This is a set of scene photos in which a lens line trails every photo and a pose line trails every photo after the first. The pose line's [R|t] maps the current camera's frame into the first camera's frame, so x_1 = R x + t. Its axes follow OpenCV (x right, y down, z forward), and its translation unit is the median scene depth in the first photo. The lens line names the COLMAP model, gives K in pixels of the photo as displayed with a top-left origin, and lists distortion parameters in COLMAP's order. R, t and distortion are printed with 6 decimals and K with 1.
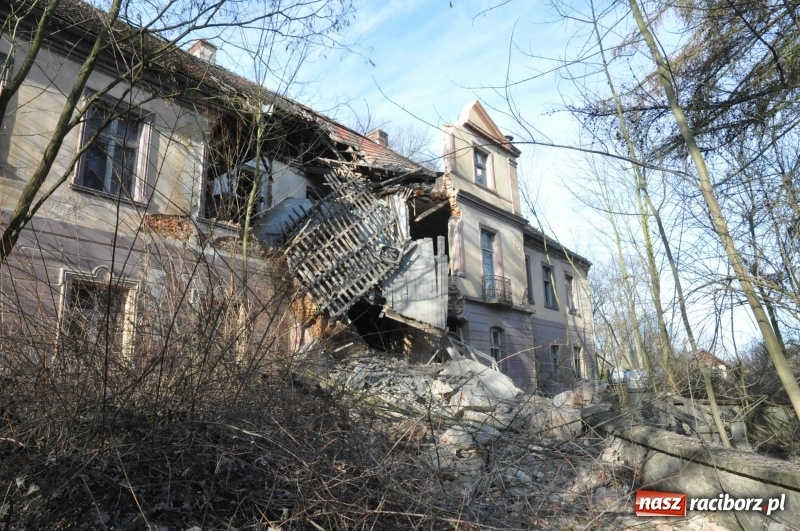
lens RADIAL K [[558.8, 0, 410.5], [0, 558.8, 253.3], [0, 0, 1]] dist [-0.123089, 0.089310]
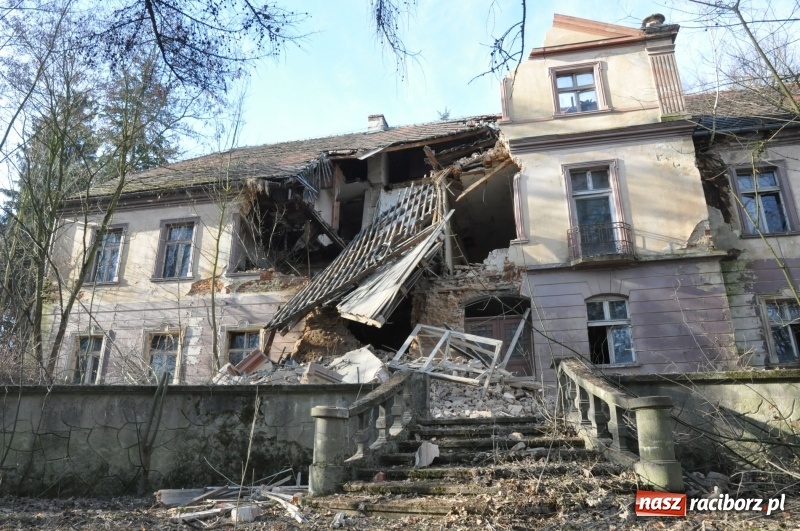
lens RADIAL K [[558.8, 0, 398.8], [0, 558.8, 272.9], [0, 0, 1]] dist [-0.123089, 0.089310]
pose [[0.445139, -0.249381, -0.860035, 0.739023], [0.220541, 0.961385, -0.164621, 0.187799], [0.867878, -0.116394, 0.482949, 0.504523]]
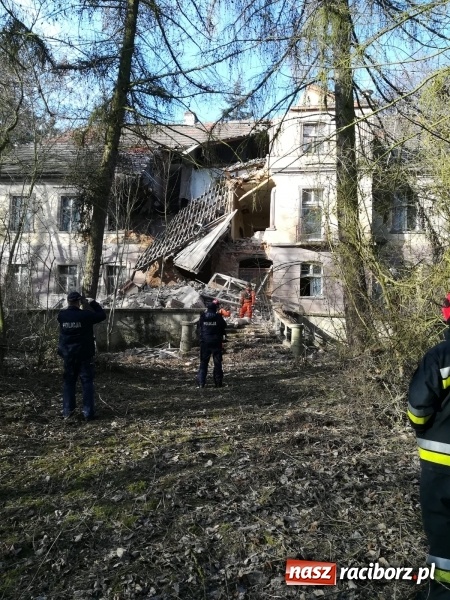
lens RADIAL K [[479.7, 0, 223.6], [0, 479.7, 301.2], [0, 0, 1]] dist [0.062294, -0.063617]
pose [[0.515736, -0.001792, -0.856746, 1.220102], [0.178890, 0.978181, 0.105641, 0.074437], [0.837863, -0.207746, 0.504804, 0.223770]]
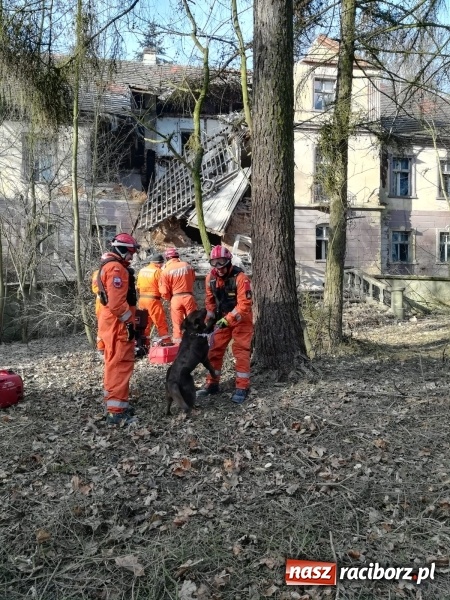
lens RADIAL K [[479.7, 0, 224.1], [0, 479.7, 302.5], [0, 0, 1]] dist [0.062294, -0.063617]
pose [[0.772236, 0.034542, -0.634396, 0.817247], [0.146601, 0.961887, 0.230827, 0.012301], [0.618191, -0.271256, 0.737740, -0.078148]]
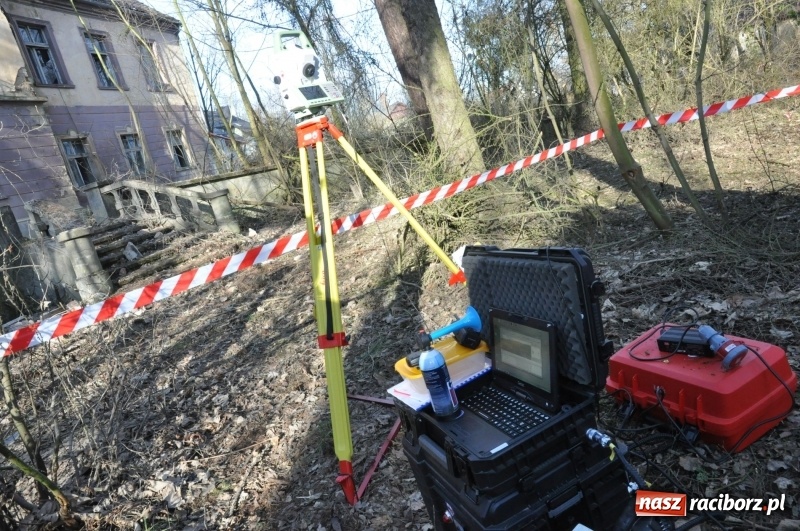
lens RADIAL K [[540.7, 0, 394.5], [0, 540.7, 271.4], [0, 0, 1]] dist [-0.041857, 0.024137]
pose [[0.893255, -0.292097, 0.341722, 0.426703], [0.124597, 0.891227, 0.436109, 0.074217], [-0.431938, -0.346979, 0.832487, 0.138031]]
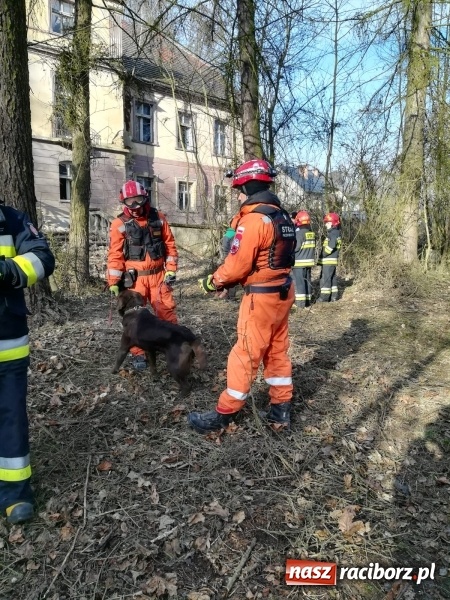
lens RADIAL K [[479.7, 0, 226.5], [0, 479.7, 304.4], [0, 0, 1]] dist [0.062294, -0.063617]
pose [[0.983875, 0.063974, -0.167022, 0.825029], [0.004679, 0.924316, 0.381600, 0.014442], [0.178794, -0.376228, 0.909112, -0.087914]]
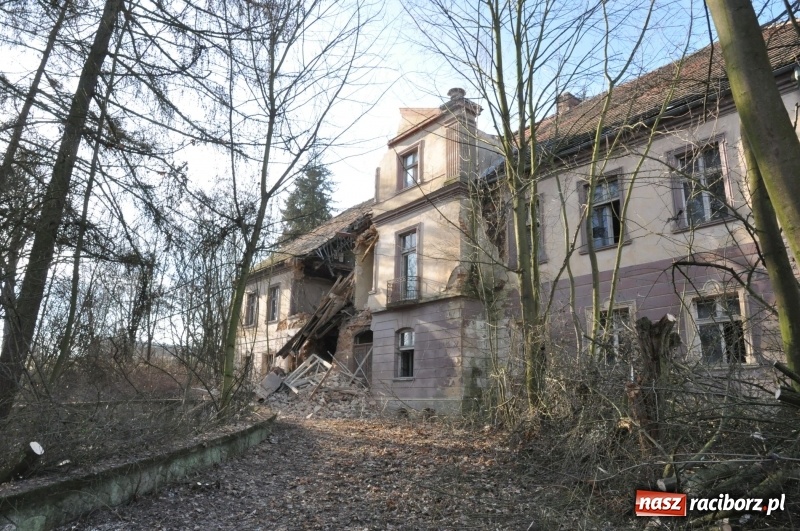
lens RADIAL K [[558.8, 0, 389.6], [0, 558.8, 269.9], [0, 0, 1]] dist [-0.123089, 0.089310]
pose [[-0.226411, -0.203207, -0.952599, 1.309071], [0.237959, 0.936822, -0.256399, 0.328362], [0.944517, -0.284732, -0.163752, 1.342699]]
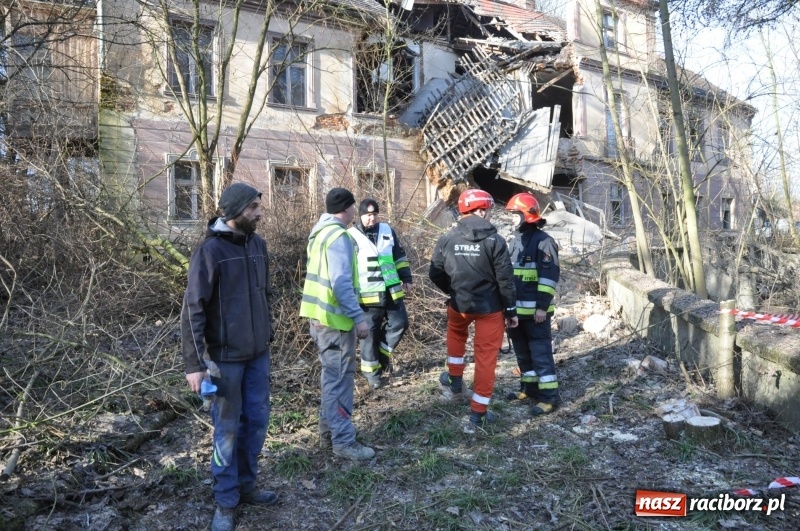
lens RADIAL K [[558.8, 0, 399.9], [0, 558.8, 266.3], [0, 0, 1]] dist [-0.123089, 0.089310]
pose [[0.932467, 0.021885, -0.360591, 0.166923], [0.082002, 0.959285, 0.270274, -0.044615], [0.351824, -0.281591, 0.892707, -0.218488]]
